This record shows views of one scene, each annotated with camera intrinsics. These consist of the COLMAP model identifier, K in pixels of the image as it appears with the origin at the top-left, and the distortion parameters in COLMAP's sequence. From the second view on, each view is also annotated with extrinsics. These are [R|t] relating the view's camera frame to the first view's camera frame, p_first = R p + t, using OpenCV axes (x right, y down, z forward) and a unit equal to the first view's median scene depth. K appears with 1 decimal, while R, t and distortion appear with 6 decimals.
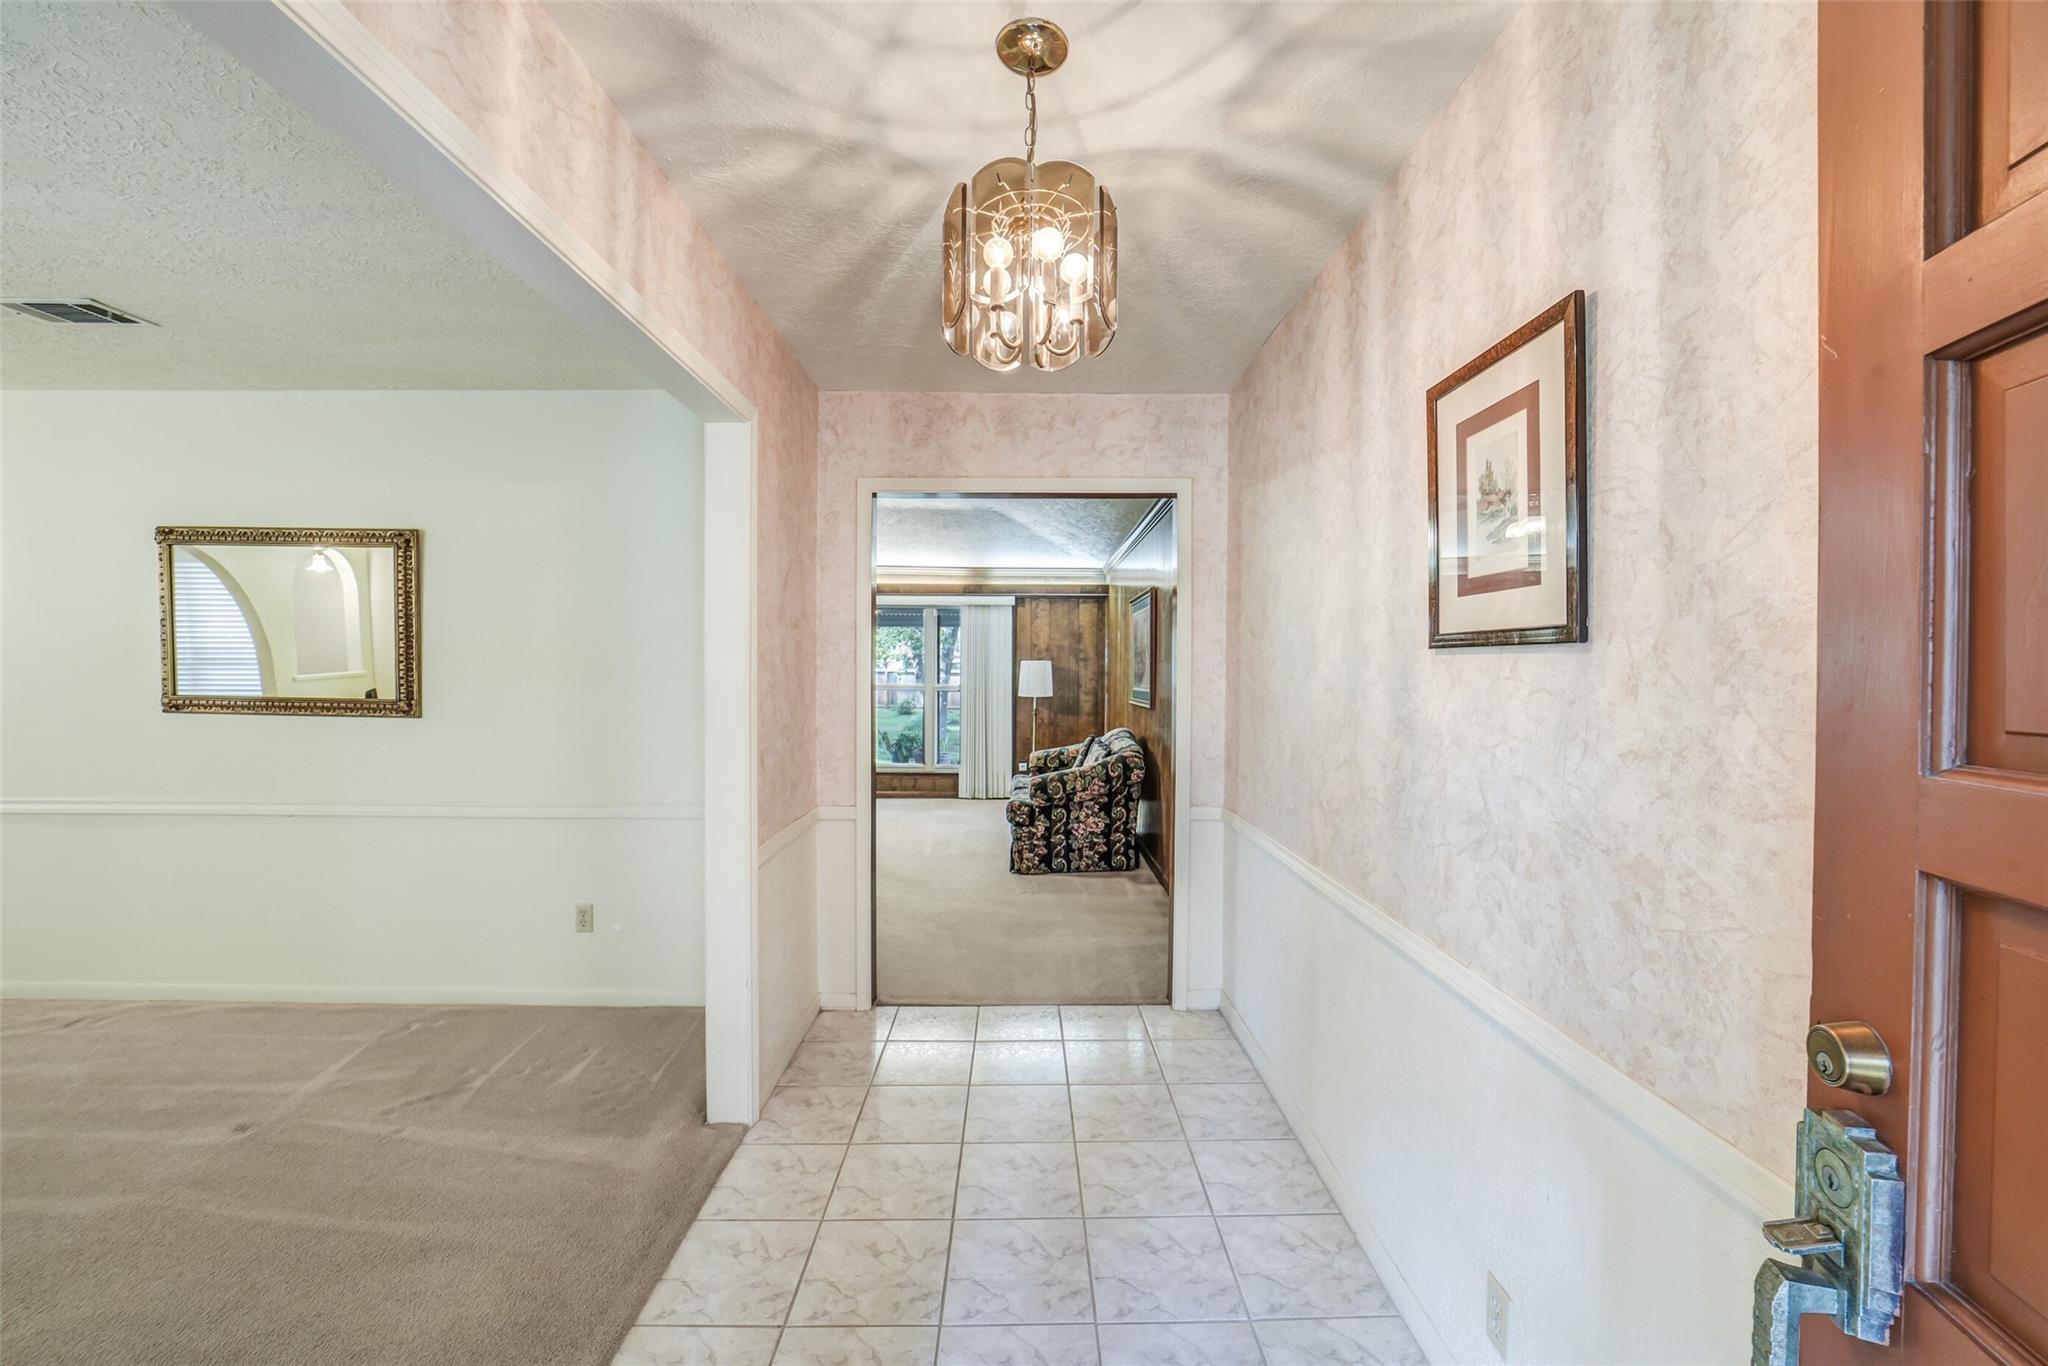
lens RADIAL K [[802.6, 0, 1032.6], [0, 802.6, 677.5], [0, 0, 1]] dist [-0.024990, 0.004652]
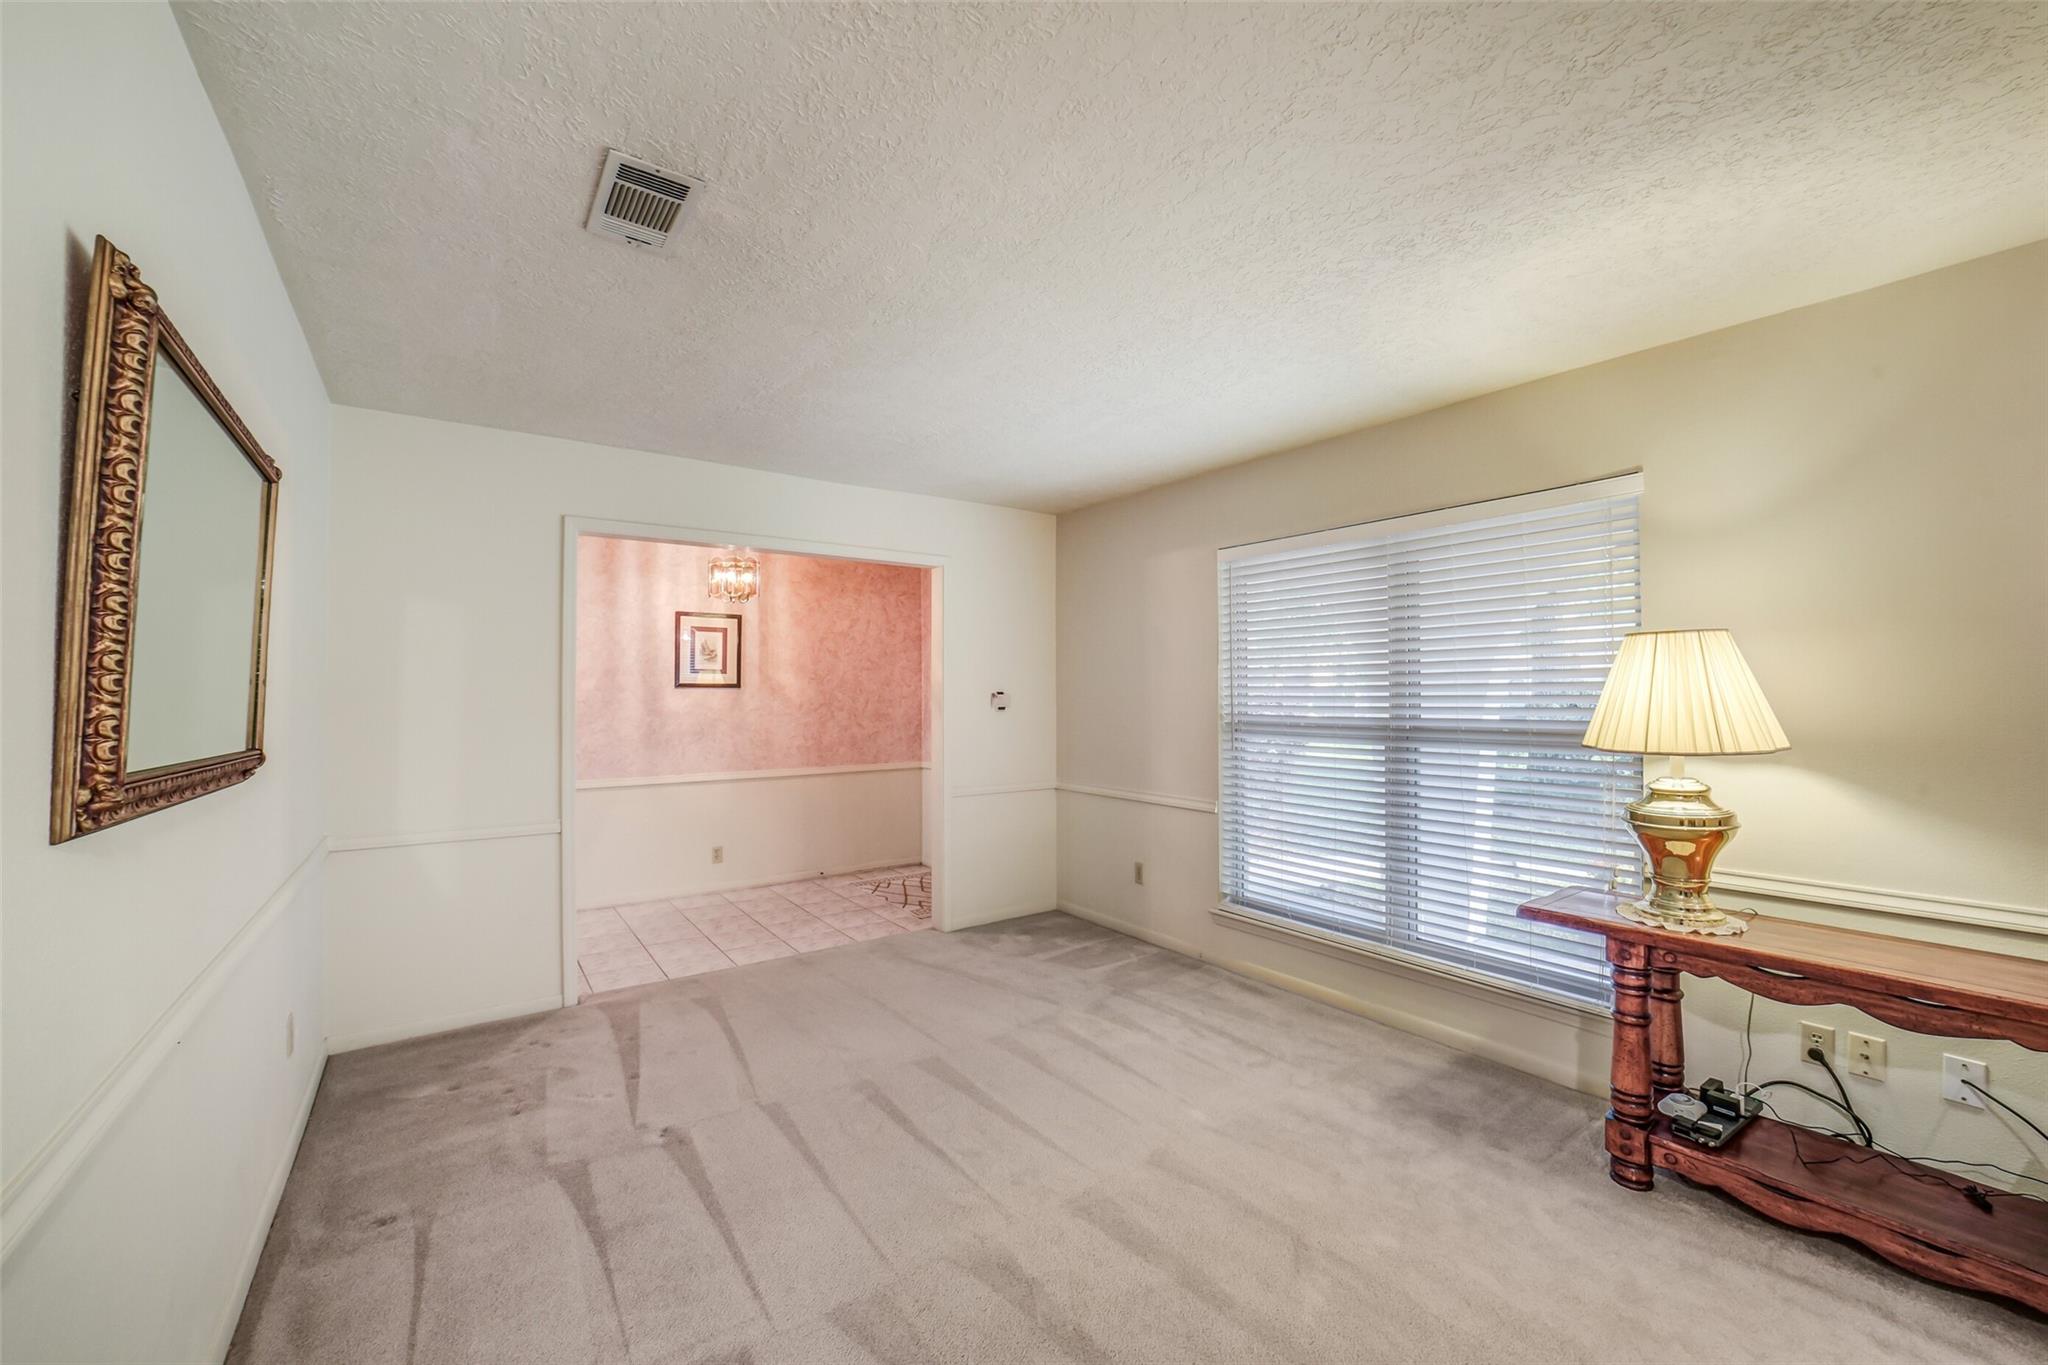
lens RADIAL K [[802.6, 0, 1027.0], [0, 802.6, 687.7], [0, 0, 1]] dist [-0.024990, 0.004652]
pose [[-0.577741, 0.007387, 0.816187, -4.170065], [0.011905, 0.999929, -0.000624, -0.018620], [-0.816133, 0.009356, -0.577788, 2.326723]]
